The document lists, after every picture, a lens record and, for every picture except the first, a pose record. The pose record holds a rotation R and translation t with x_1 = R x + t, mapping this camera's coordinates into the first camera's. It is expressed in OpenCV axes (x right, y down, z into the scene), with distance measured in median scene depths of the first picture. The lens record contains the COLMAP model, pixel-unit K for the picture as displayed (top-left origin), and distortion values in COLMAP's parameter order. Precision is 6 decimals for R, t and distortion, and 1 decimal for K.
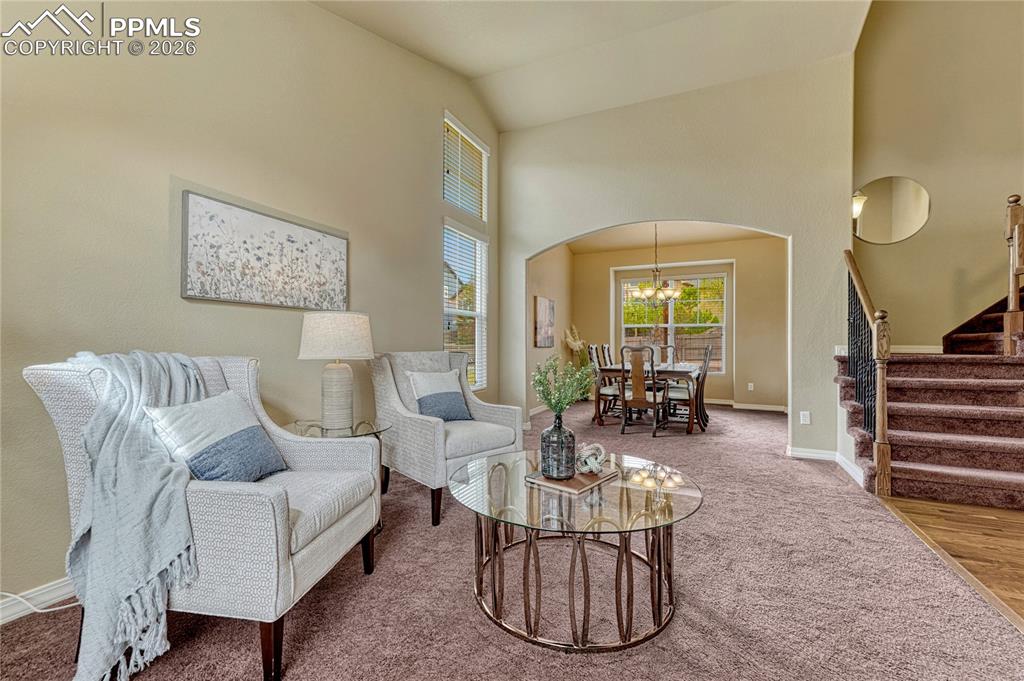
lens RADIAL K [[437.4, 0, 509.2], [0, 437.4, 341.4], [0, 0, 1]] dist [0.018507, -0.000704]
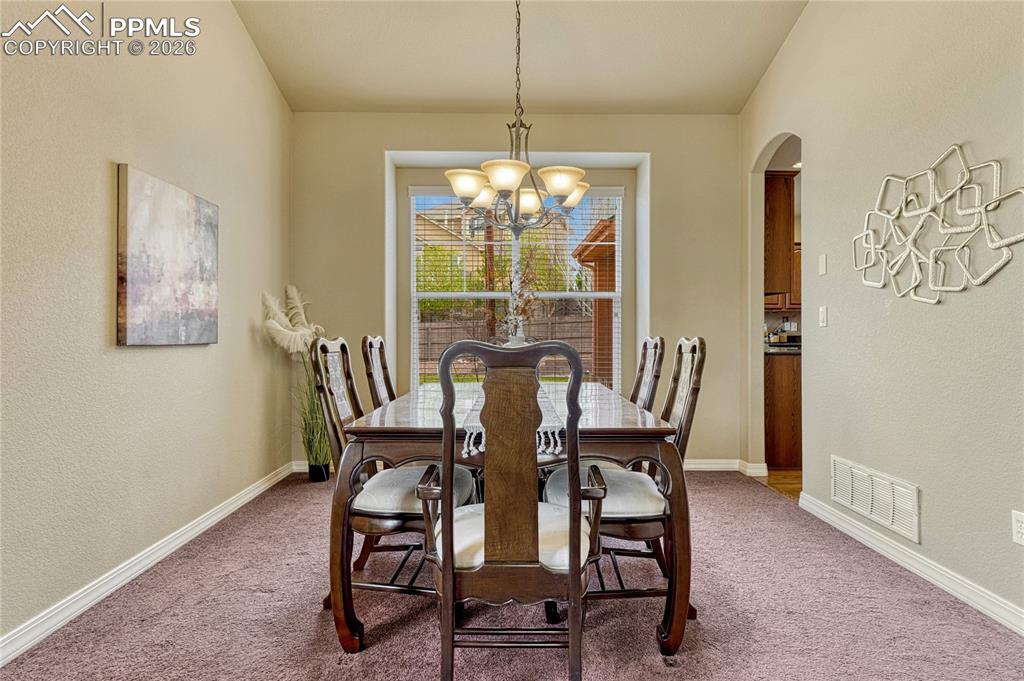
lens RADIAL K [[437.4, 0, 505.0], [0, 437.4, 334.2], [0, 0, 1]] dist [0.018507, -0.000704]
pose [[0.877120, -0.001213, 0.480270, 0.140955], [0.000713, 0.999999, 0.001222, 0.005280], [-0.480271, -0.000730, 0.877120, 0.629754]]
